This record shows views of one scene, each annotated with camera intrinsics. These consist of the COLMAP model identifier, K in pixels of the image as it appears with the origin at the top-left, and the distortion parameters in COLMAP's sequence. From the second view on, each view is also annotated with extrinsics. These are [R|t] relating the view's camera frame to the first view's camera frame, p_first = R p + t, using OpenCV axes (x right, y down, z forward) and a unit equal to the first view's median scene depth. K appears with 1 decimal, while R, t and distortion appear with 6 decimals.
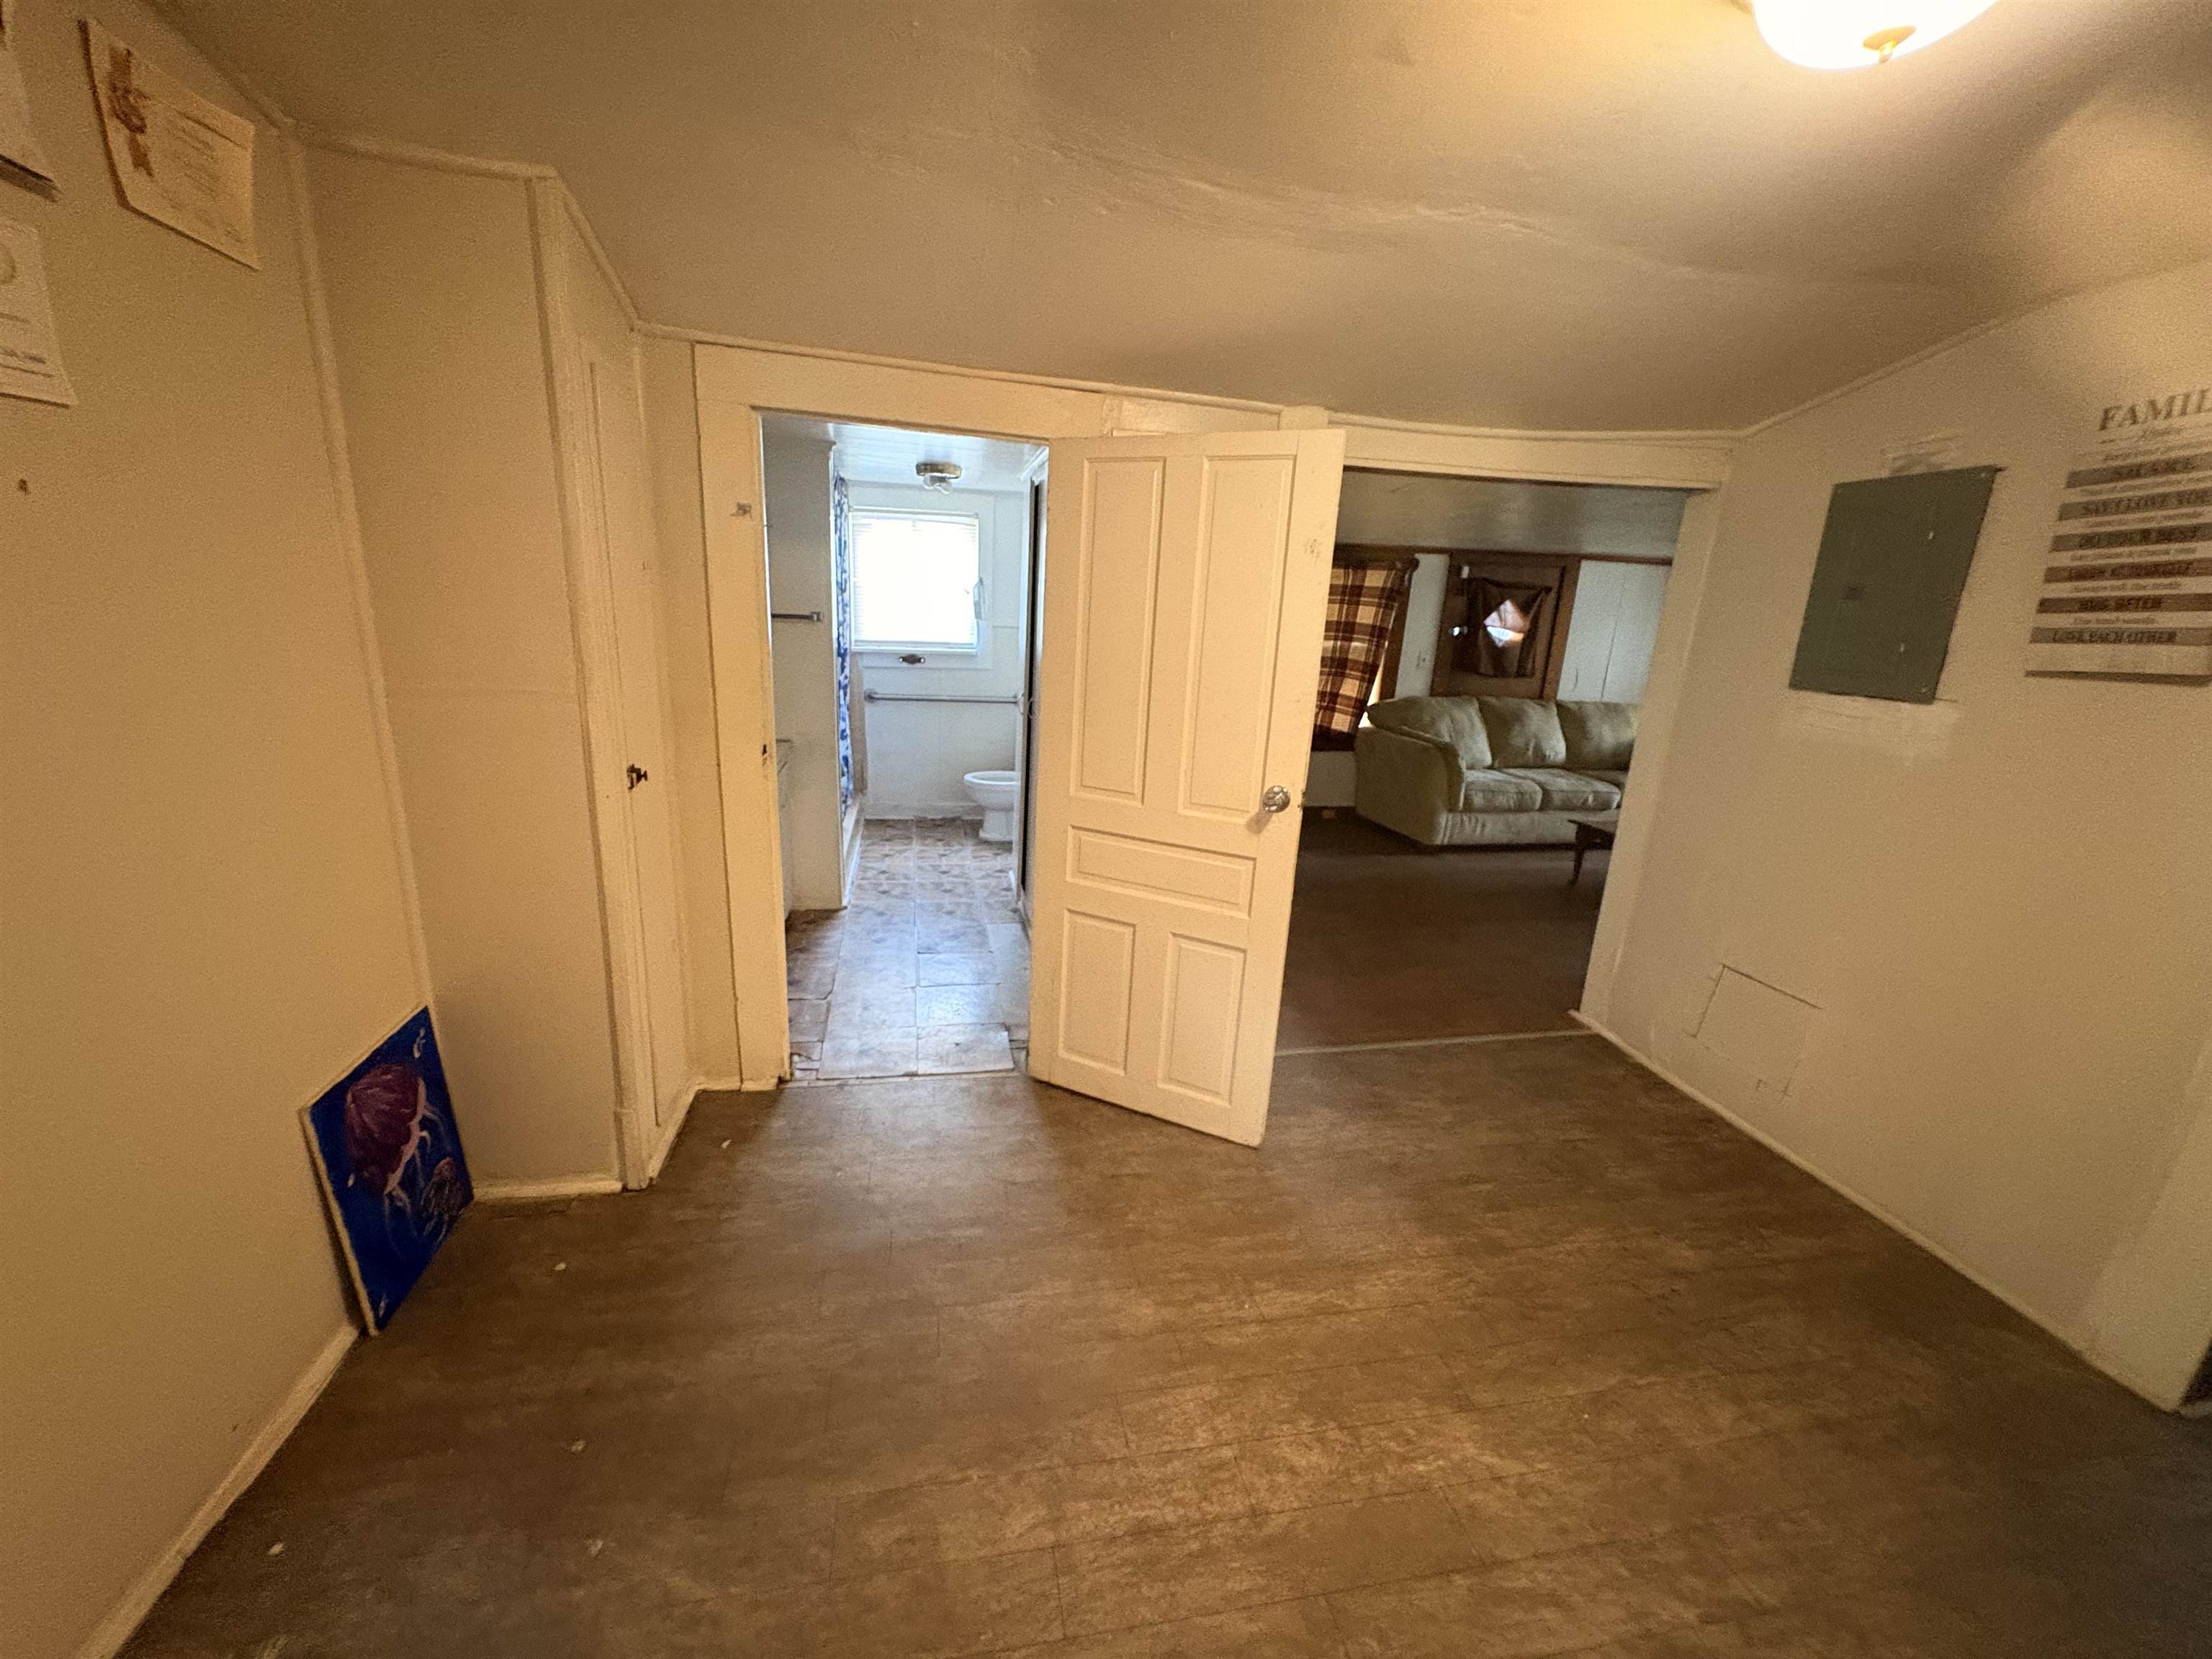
lens RADIAL K [[881.9, 0, 1103.4], [0, 881.9, 826.4], [0, 0, 1]] dist [-0.000336, 0.000409]
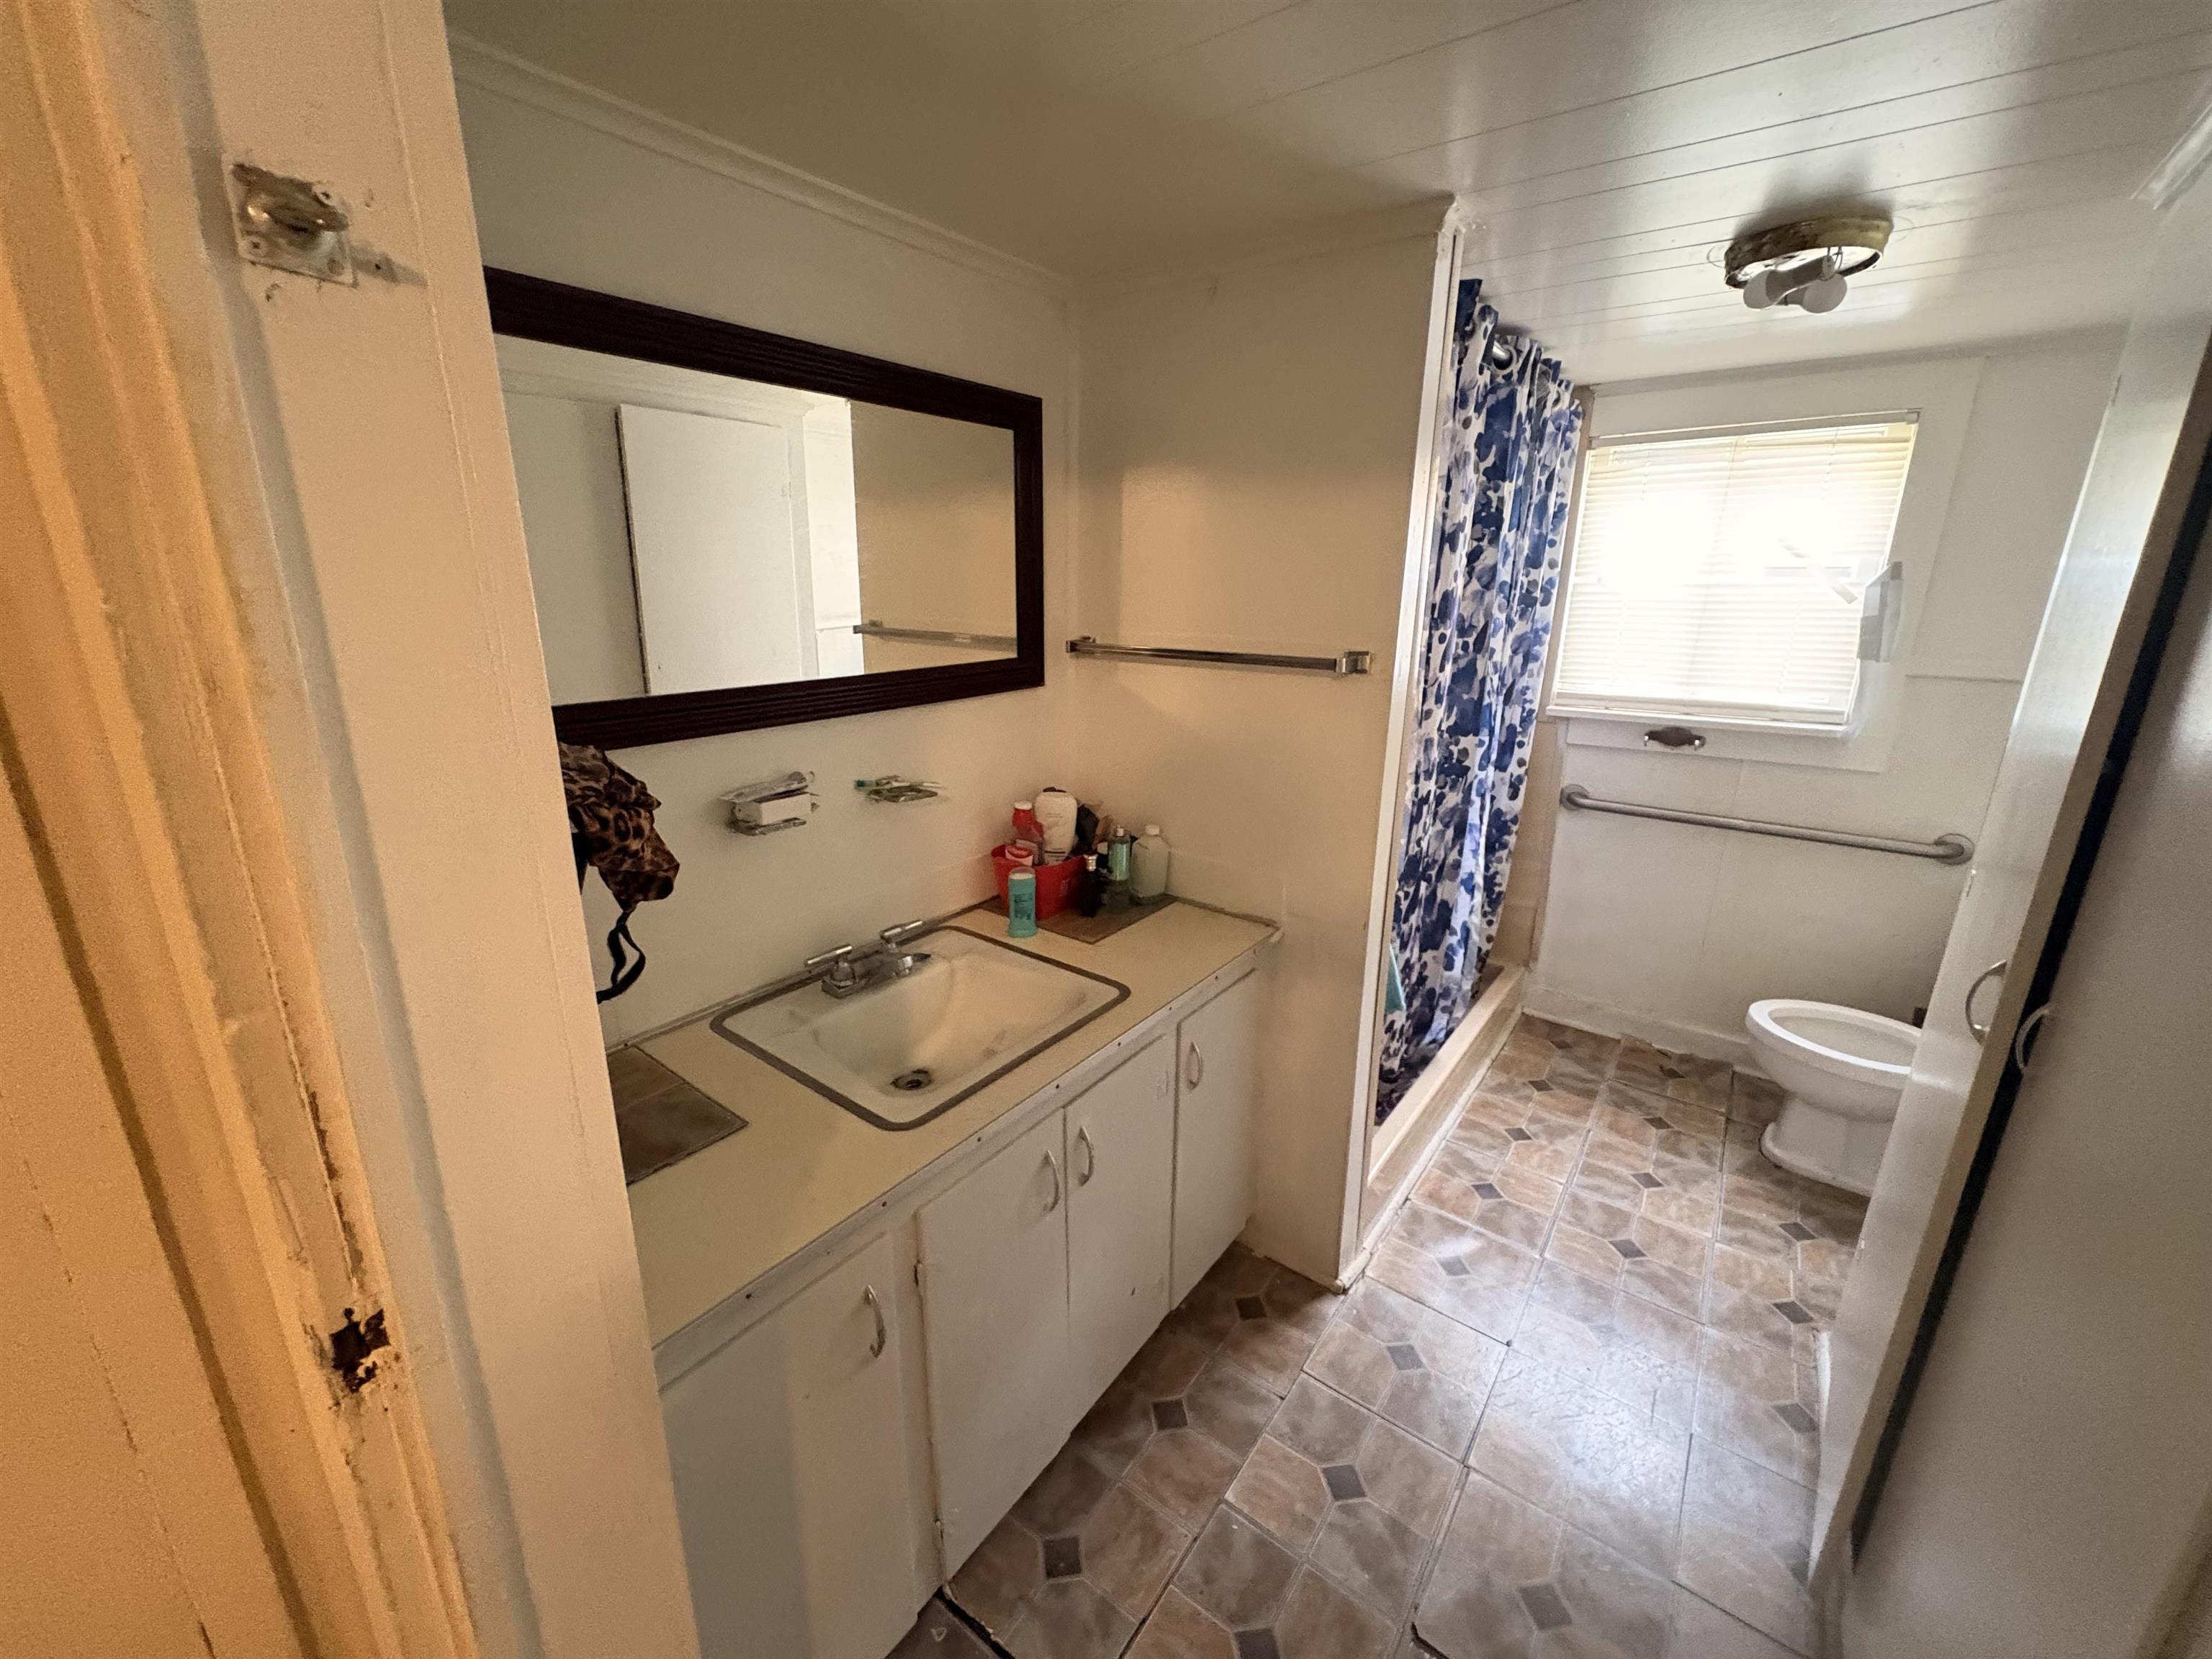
lens RADIAL K [[881.9, 0, 1103.4], [0, 881.9, 826.4], [0, 0, 1]] dist [-0.000336, 0.000409]
pose [[0.658441, 0.159846, -0.735462, -0.060286], [-0.174192, 0.983020, 0.057701, -0.118935], [0.732197, 0.090119, 0.675105, 0.459583]]
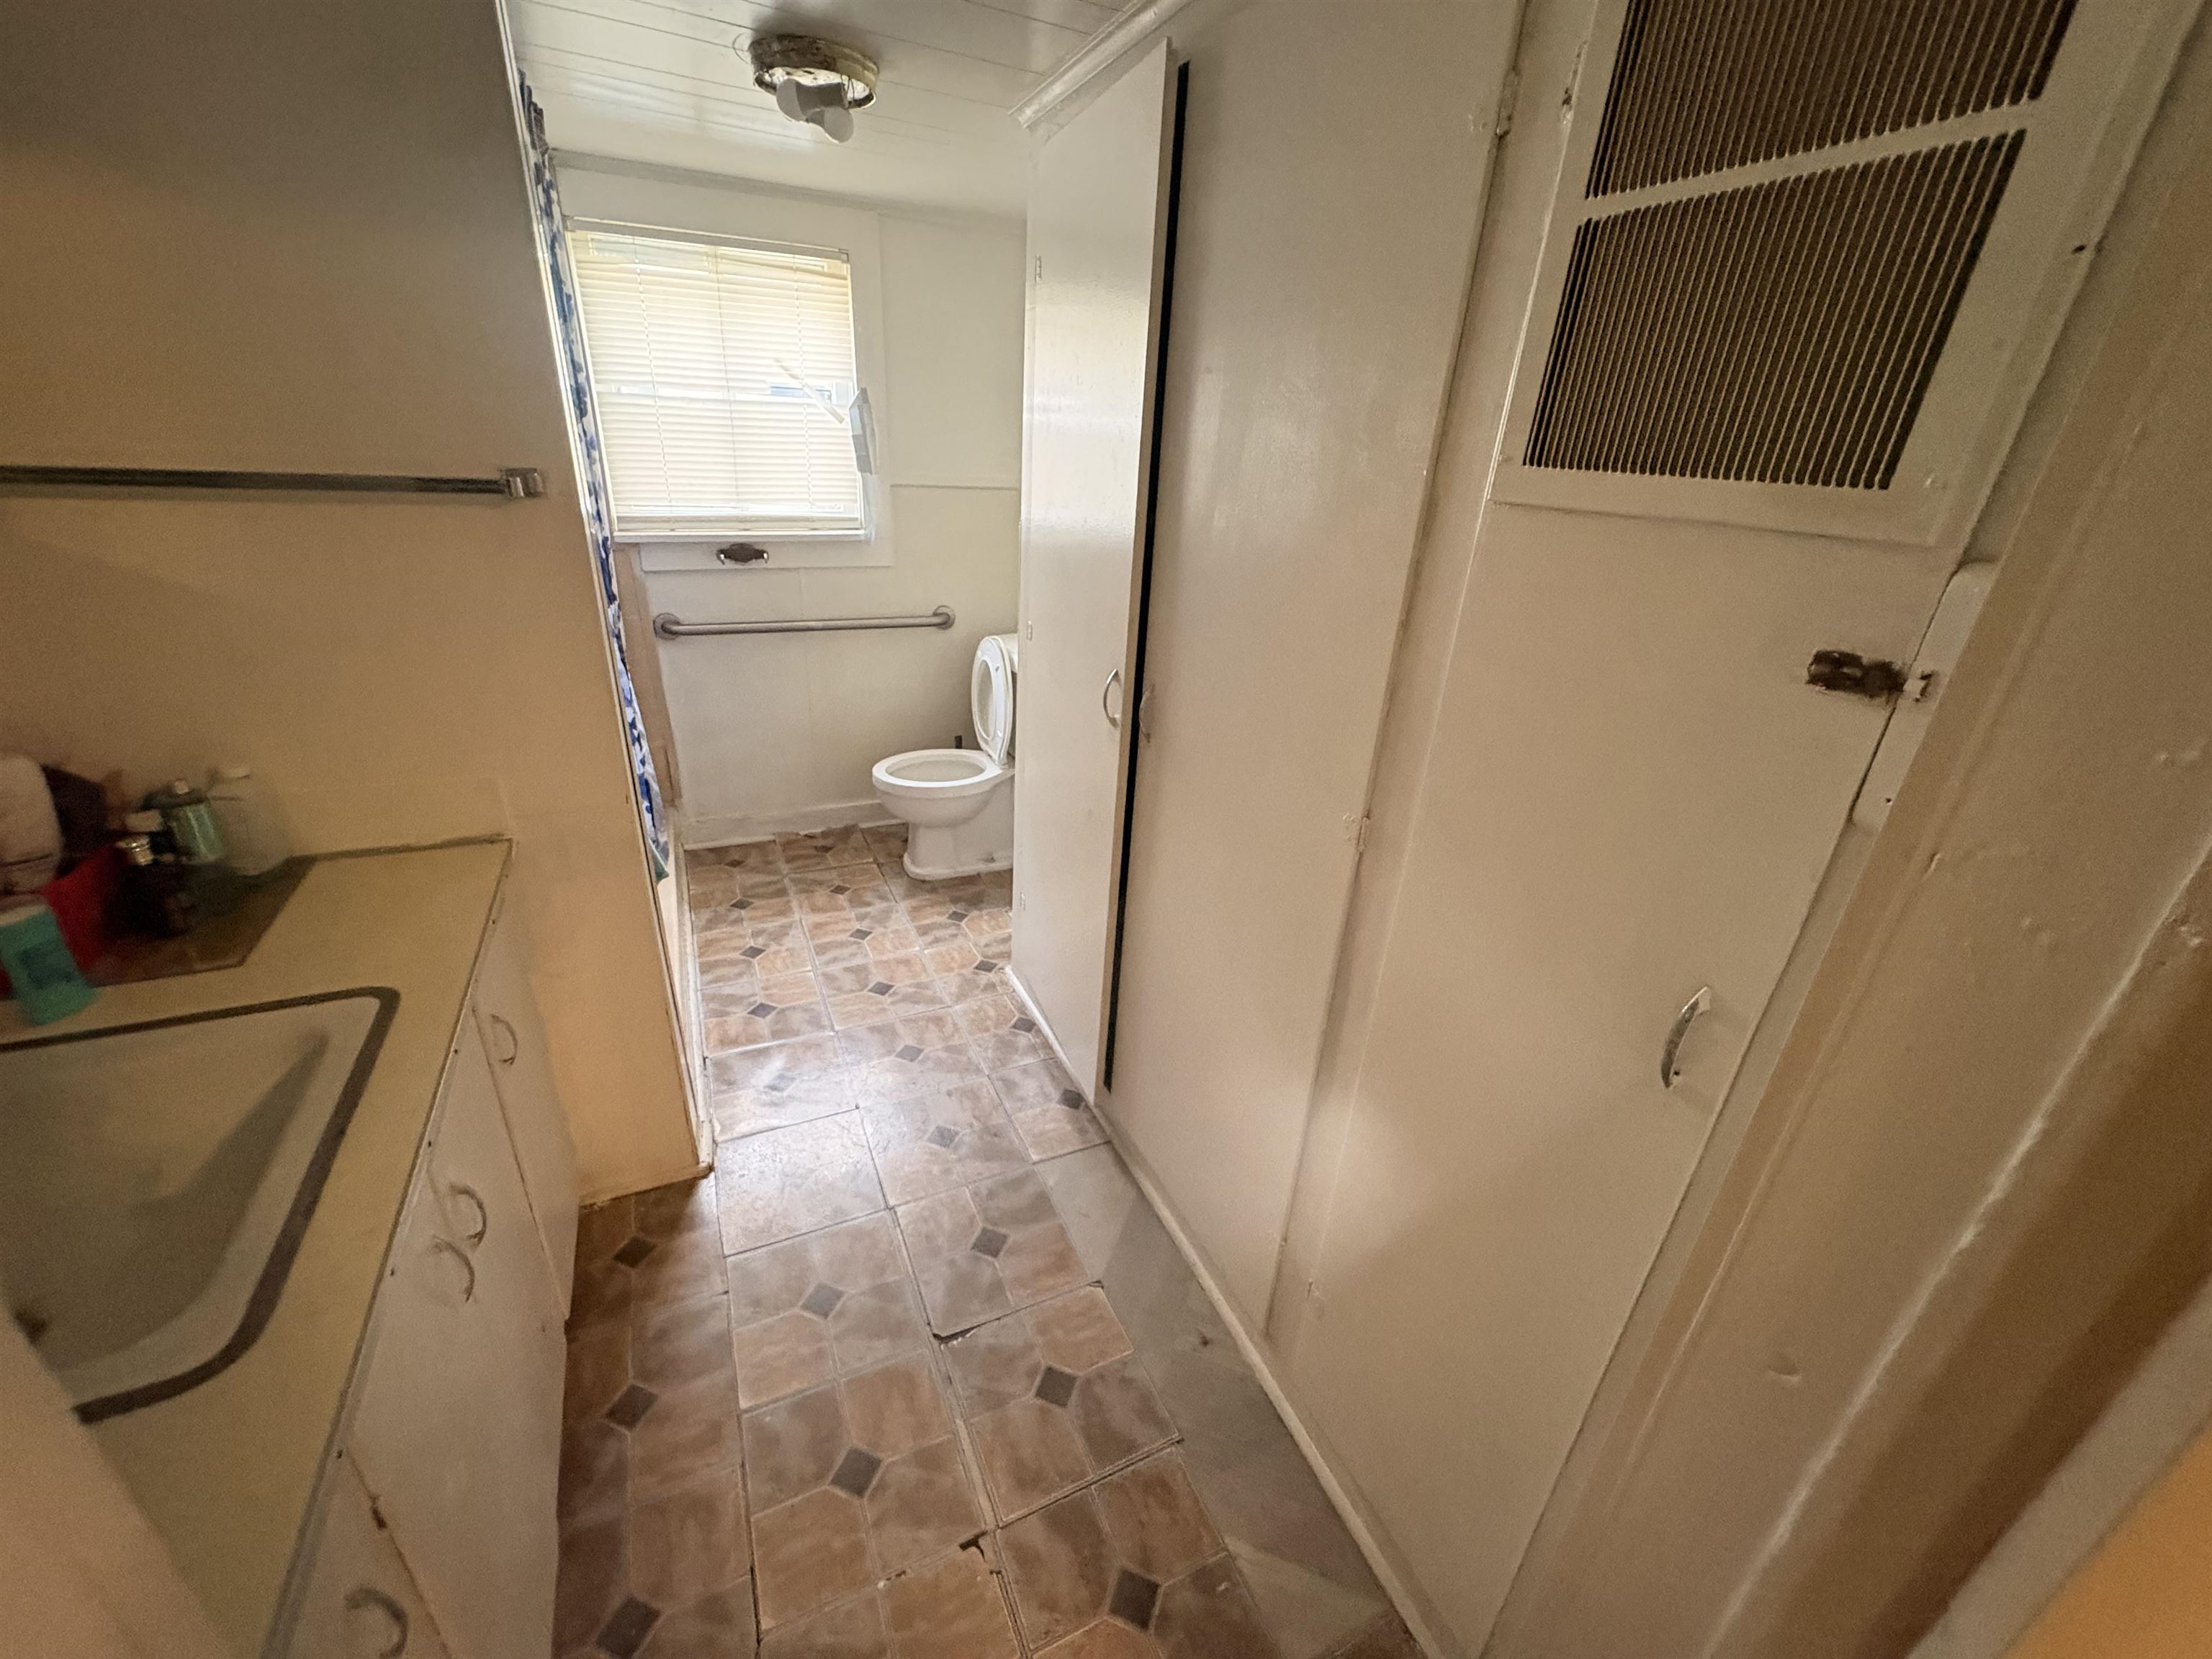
lens RADIAL K [[881.9, 0, 1103.4], [0, 881.9, 826.4], [0, 0, 1]] dist [-0.000336, 0.000409]
pose [[0.972521, -0.093777, 0.213094, -0.141562], [0.057545, 0.983714, 0.170280, -0.111876], [-0.225592, -0.153339, 0.962079, 0.442335]]
